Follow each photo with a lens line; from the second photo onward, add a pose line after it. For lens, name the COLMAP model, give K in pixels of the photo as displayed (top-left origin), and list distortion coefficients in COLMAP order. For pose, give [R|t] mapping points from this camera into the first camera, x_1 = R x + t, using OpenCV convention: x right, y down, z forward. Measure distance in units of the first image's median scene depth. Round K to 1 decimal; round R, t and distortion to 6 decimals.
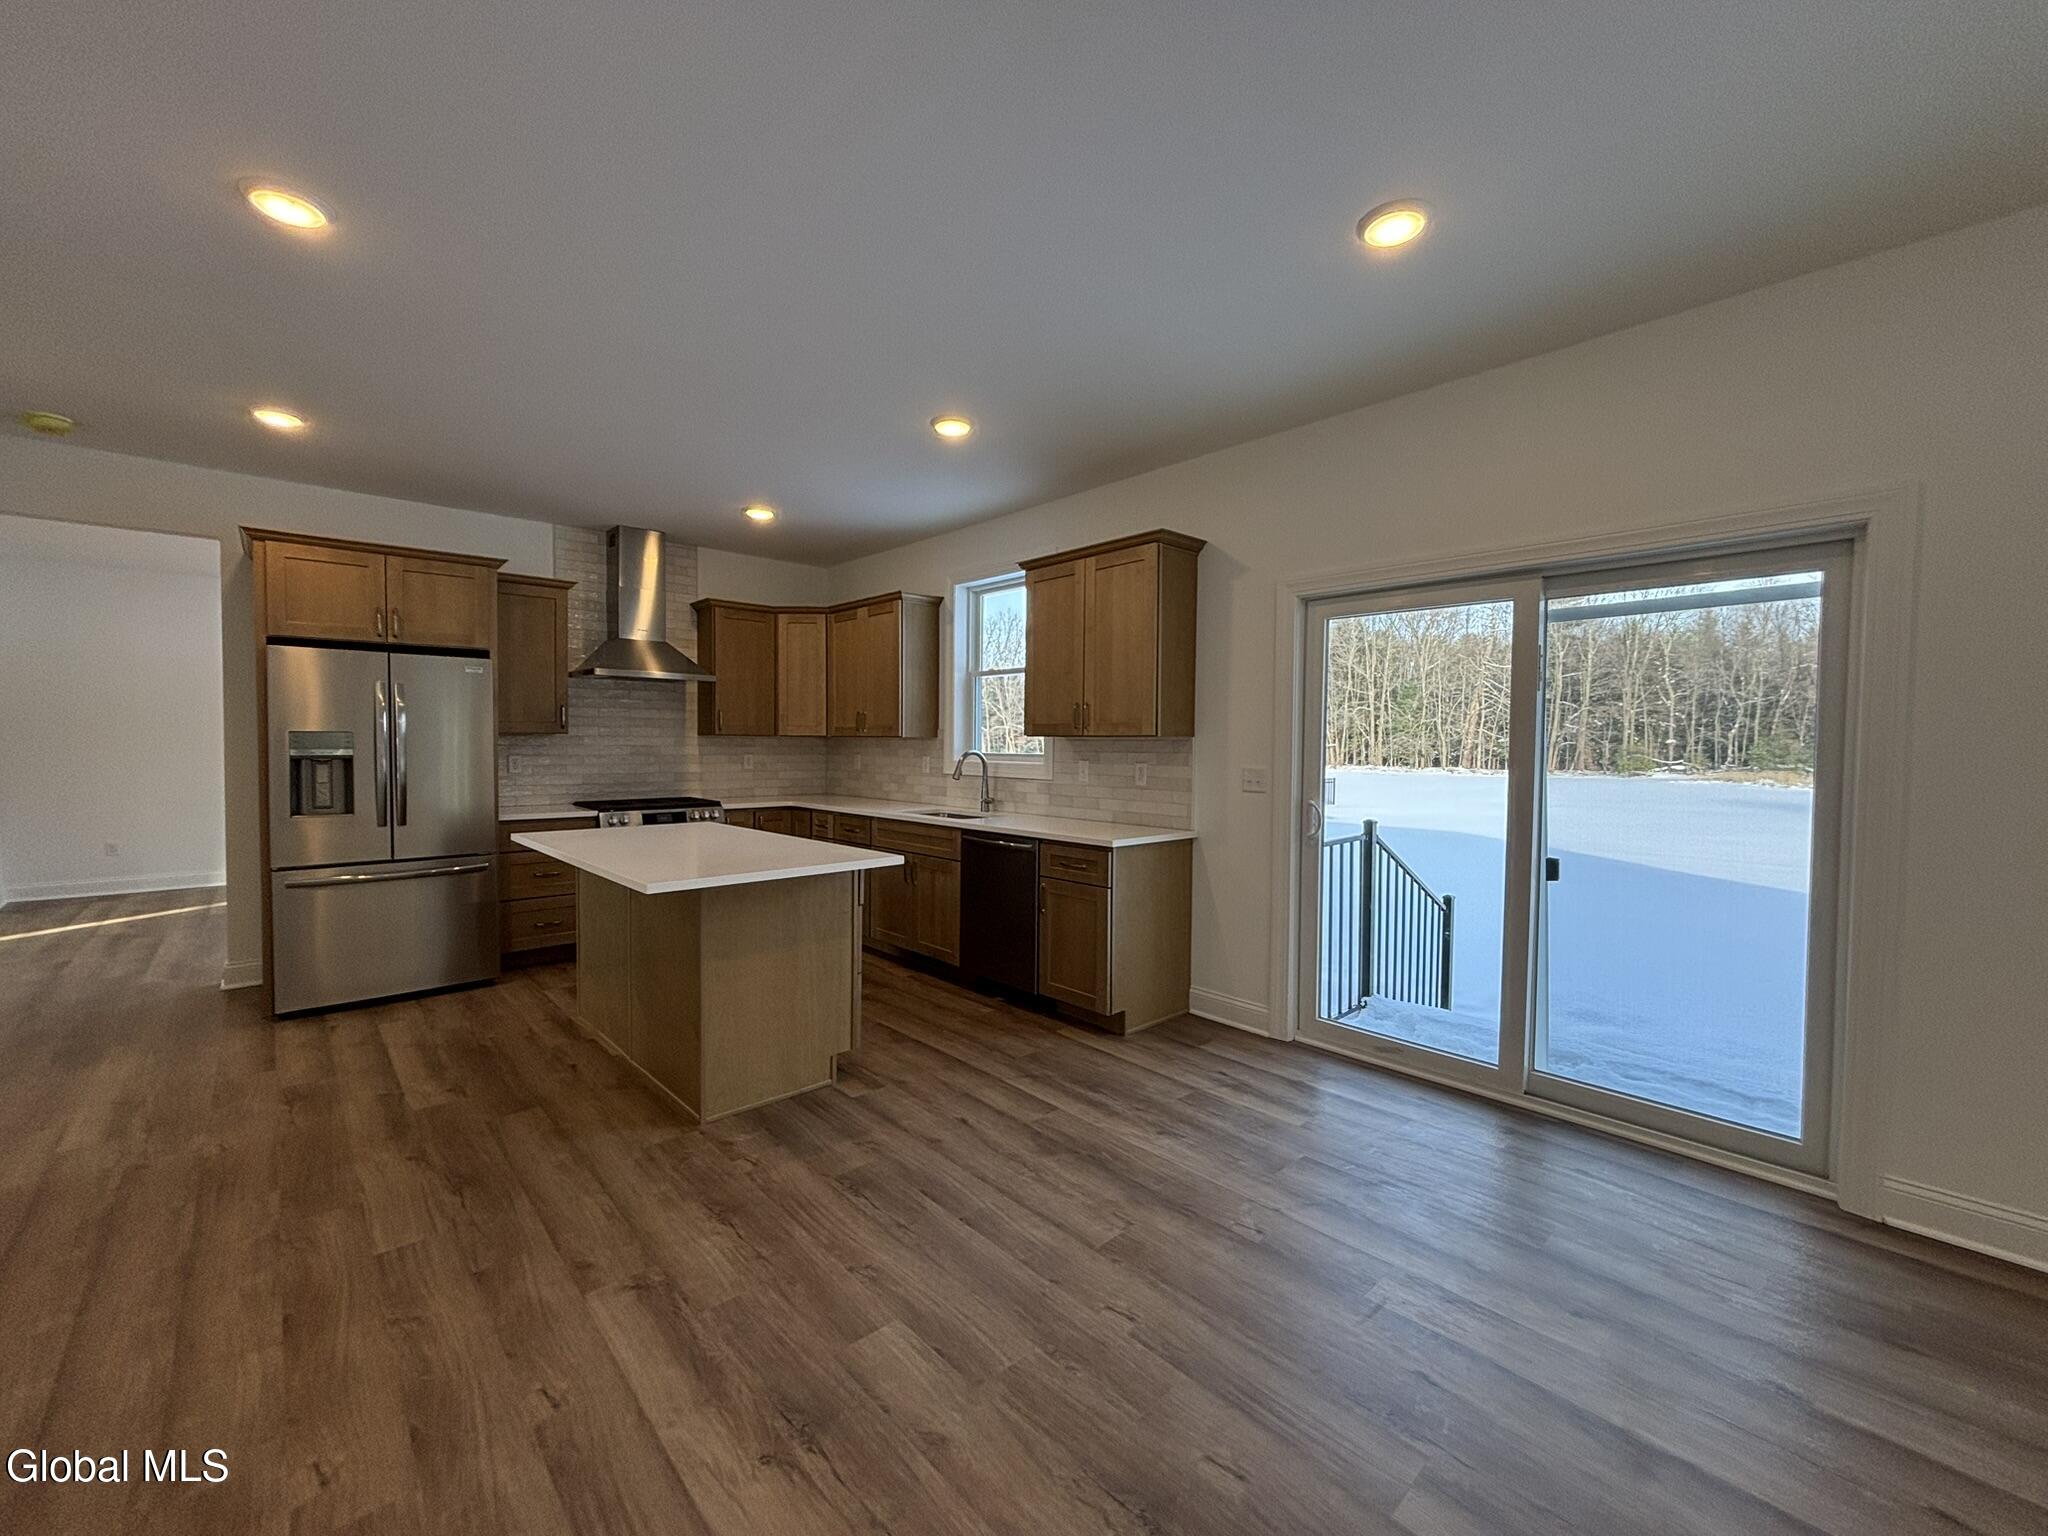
lens RADIAL K [[812.8, 0, 1020.8], [0, 812.8, 762.1], [0, 0, 1]] dist [0.004402, -0.000069]
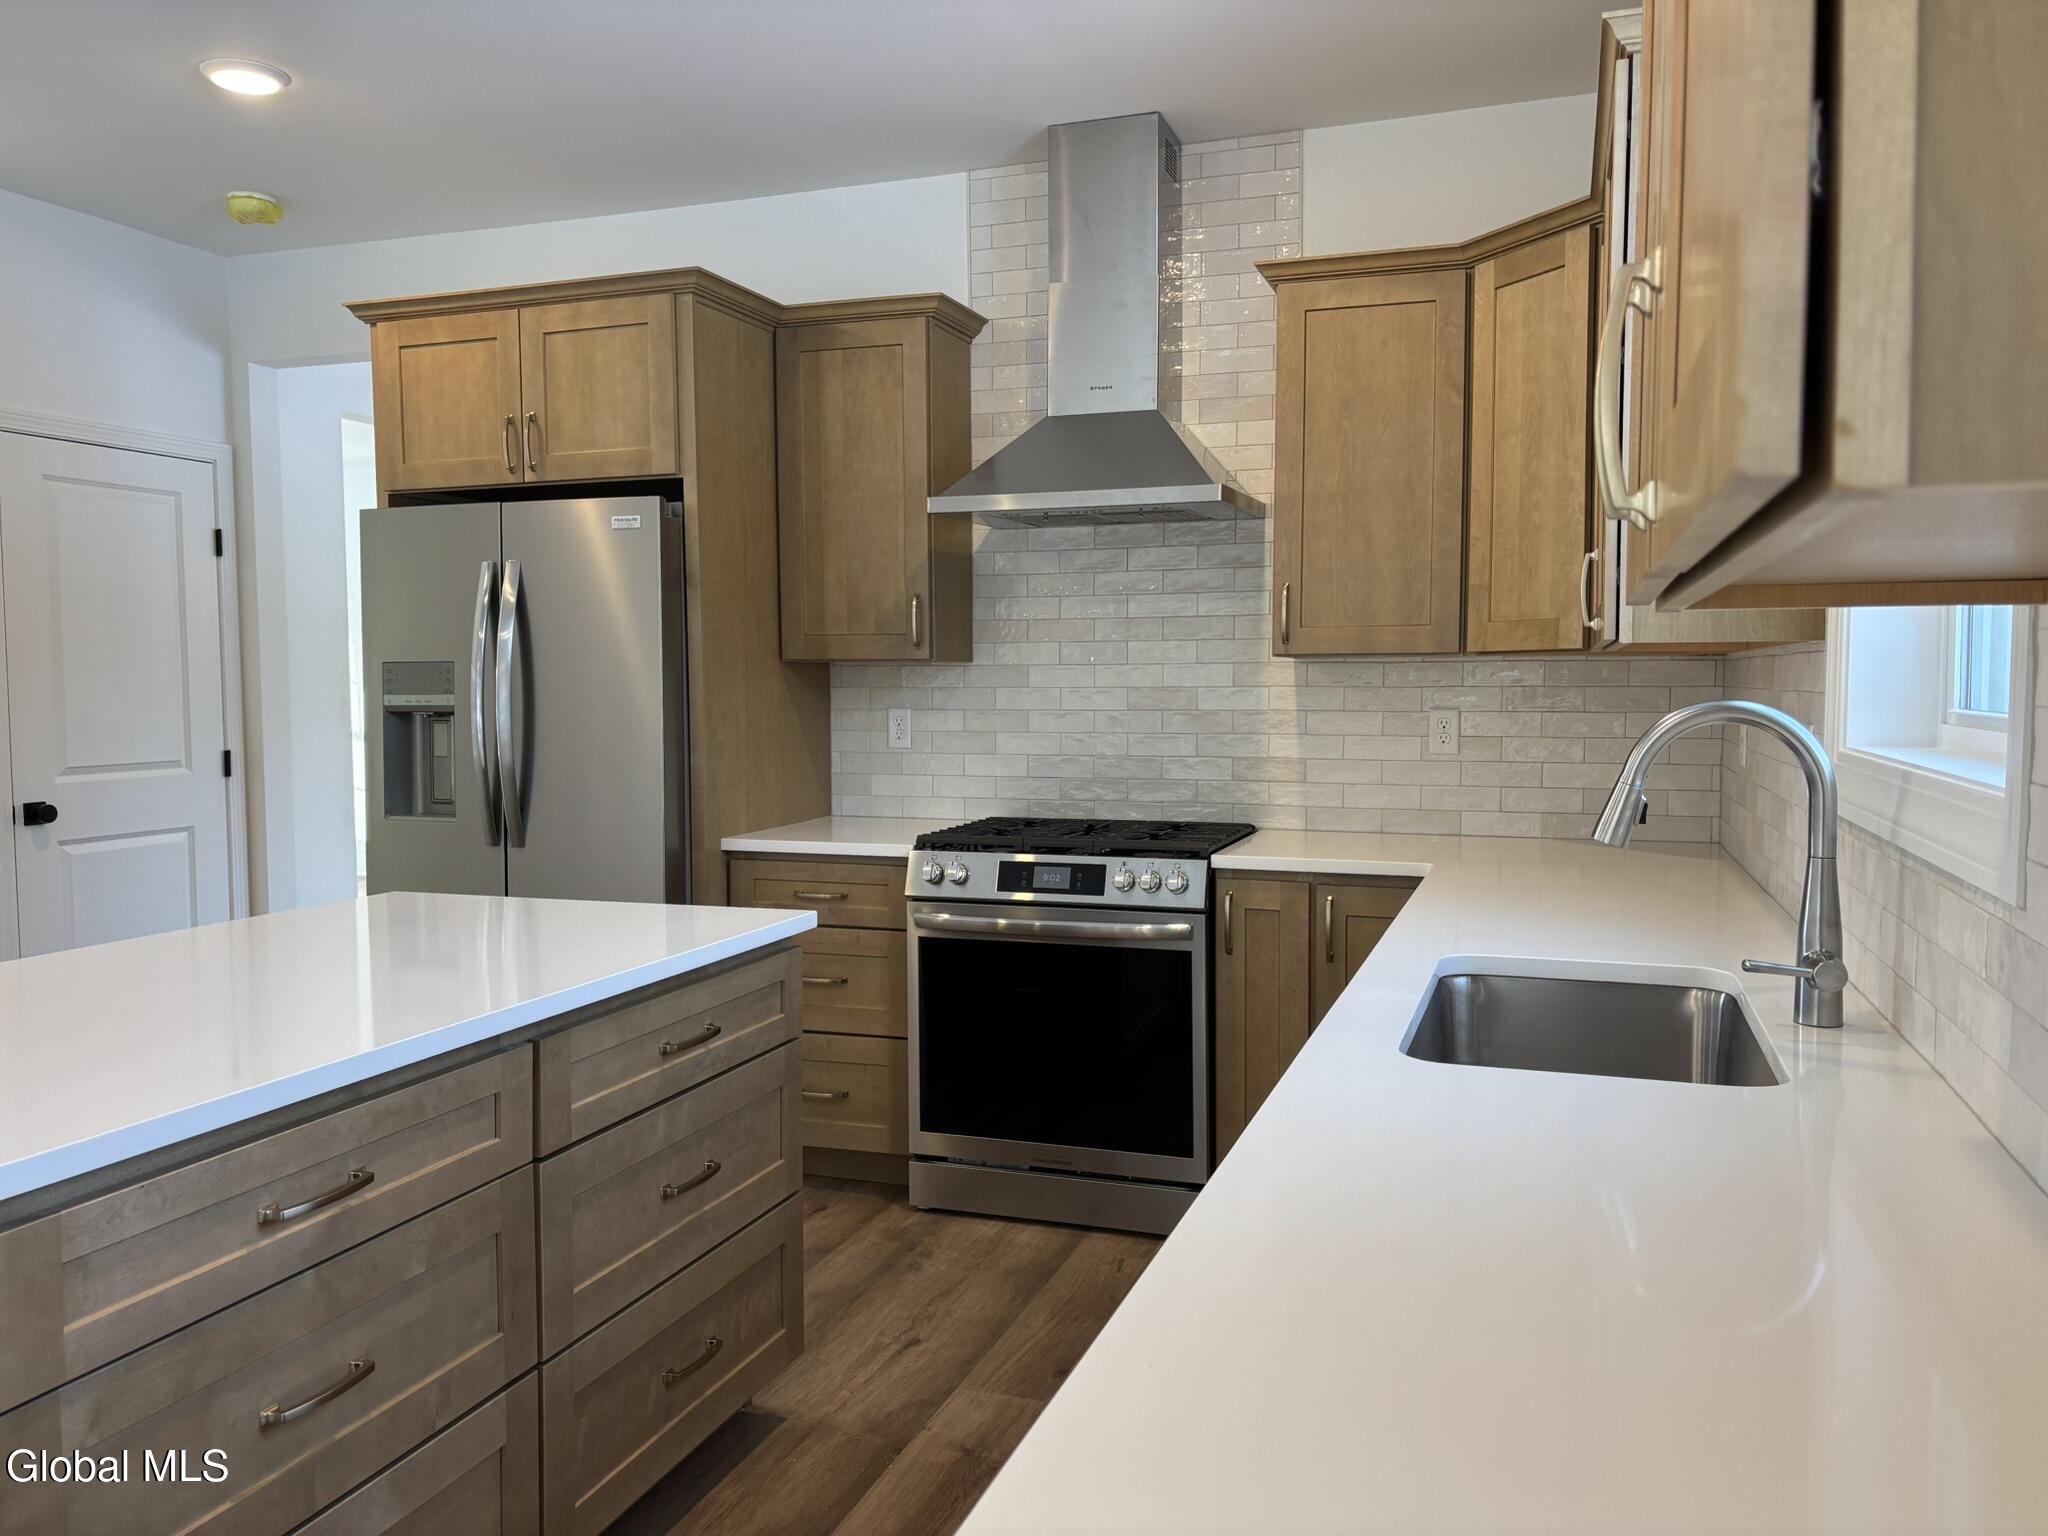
lens RADIAL K [[1572.9, 0, 1046.1], [0, 1572.9, 756.6], [0, 0, 1]] dist [0.088864, -0.089630]
pose [[0.481419, 0.036439, -0.875733, 0.230299], [-0.016633, 0.999335, 0.032439, -0.013614], [0.876333, -0.001051, 0.481705, 0.759296]]
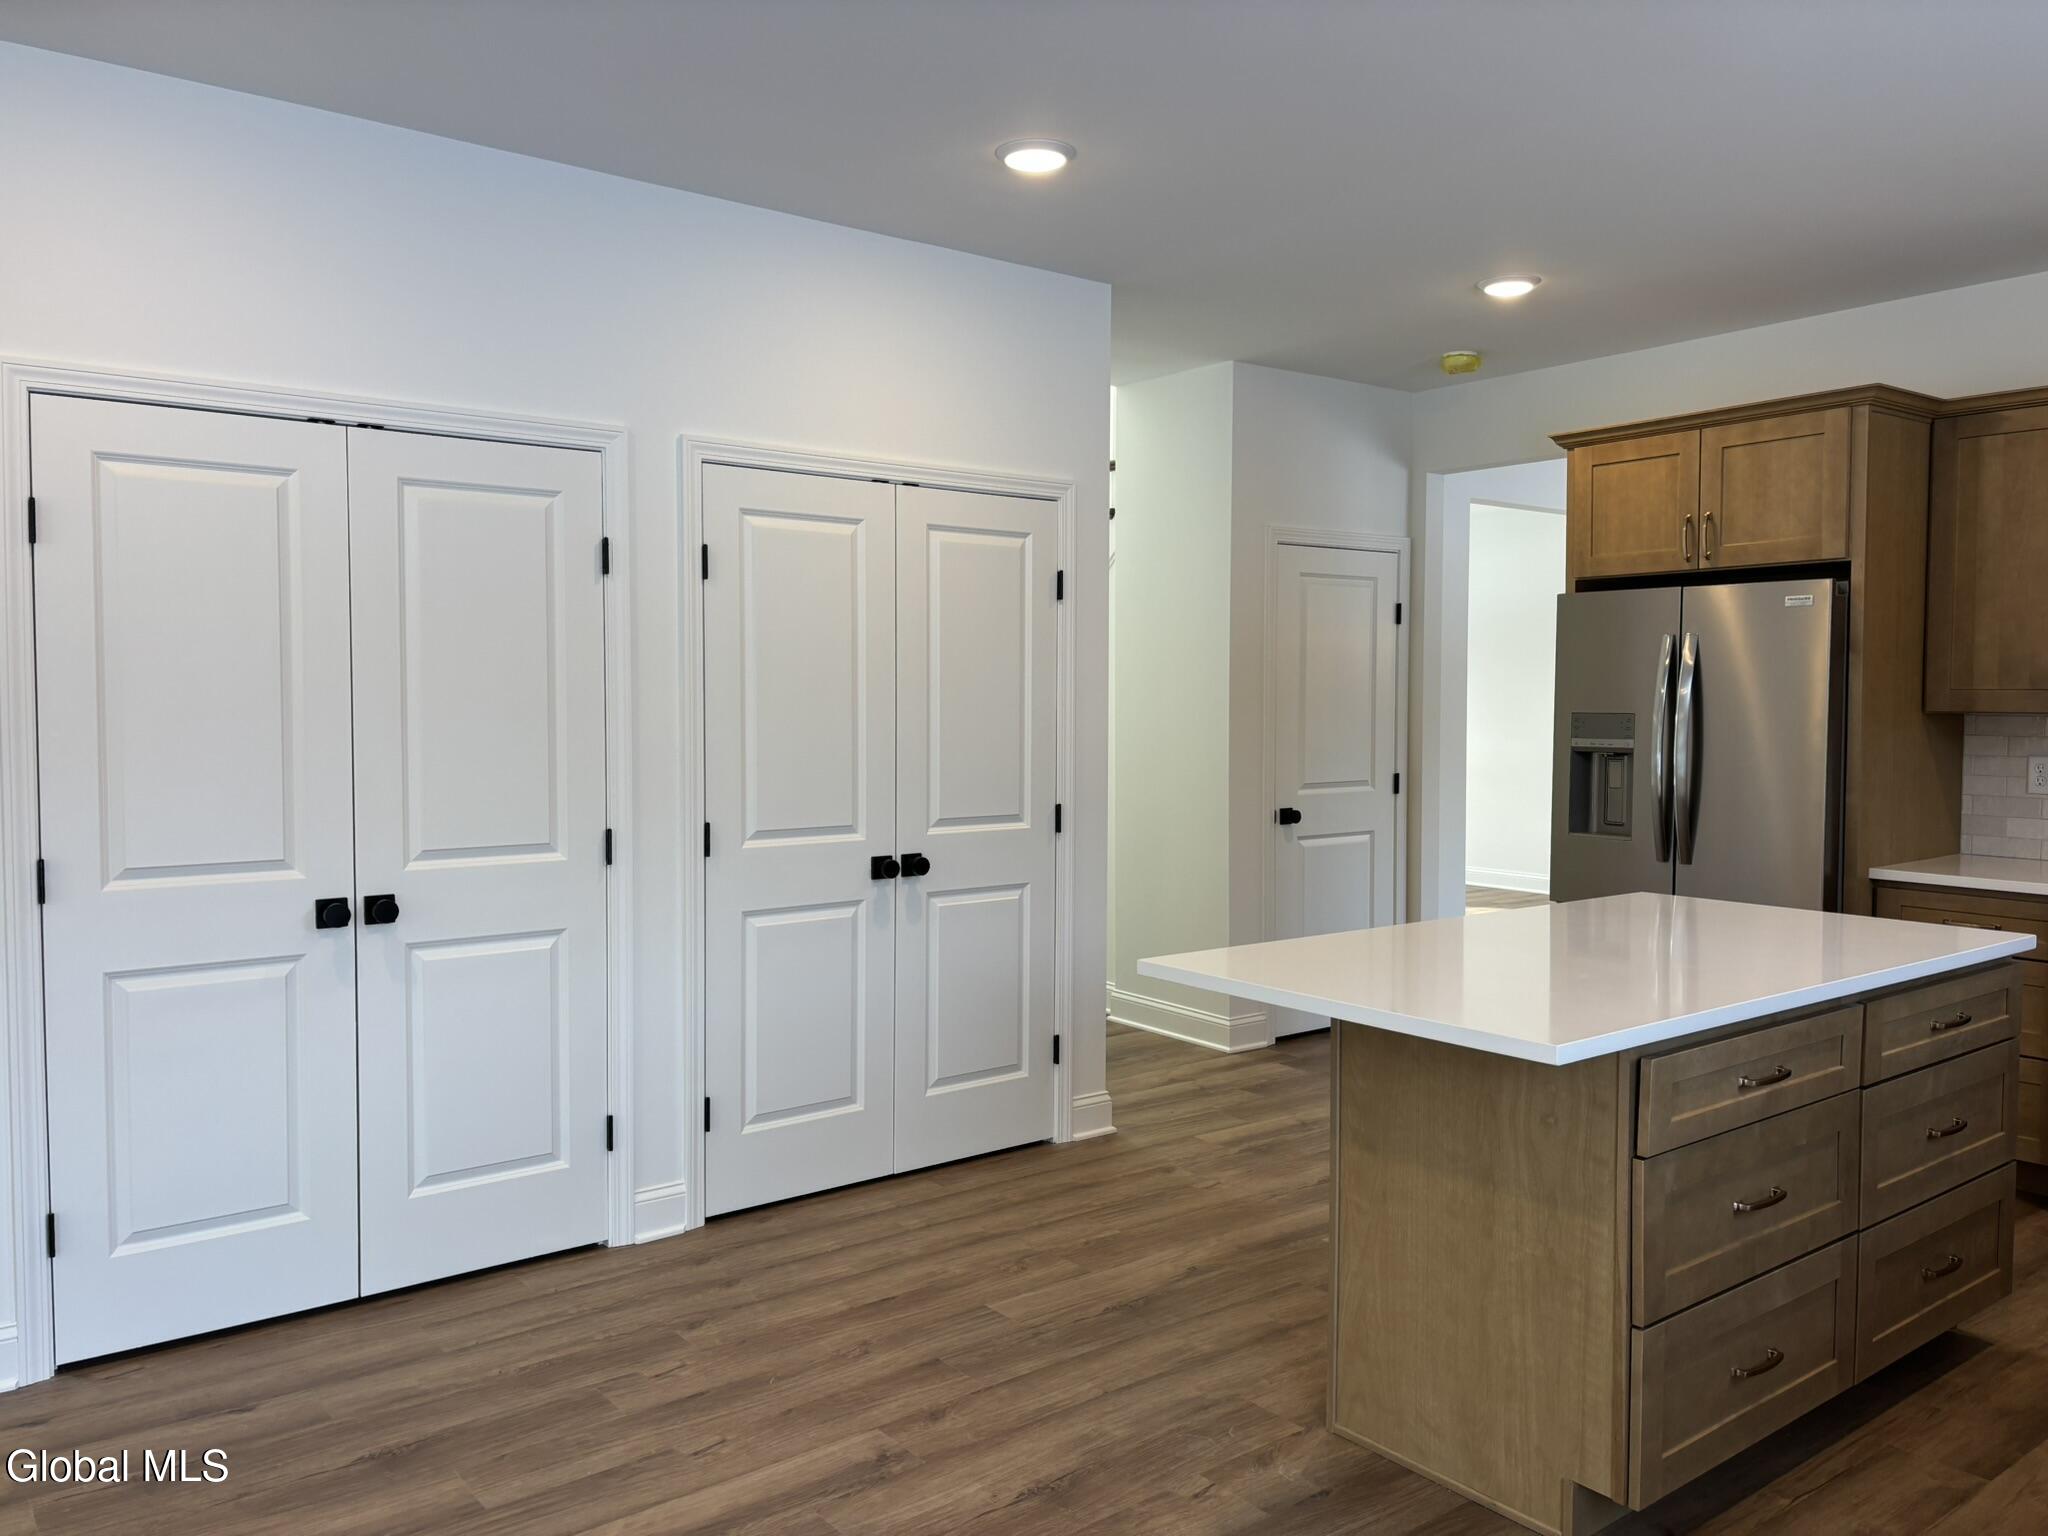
lens RADIAL K [[1572.9, 0, 1046.1], [0, 1572.9, 756.6], [0, 0, 1]] dist [0.088864, -0.089630]
pose [[-0.065881, 0.033836, -0.997254, 0.443437], [-0.027489, 0.998984, 0.035711, -0.031264], [0.997449, 0.029766, -0.064884, 0.550892]]
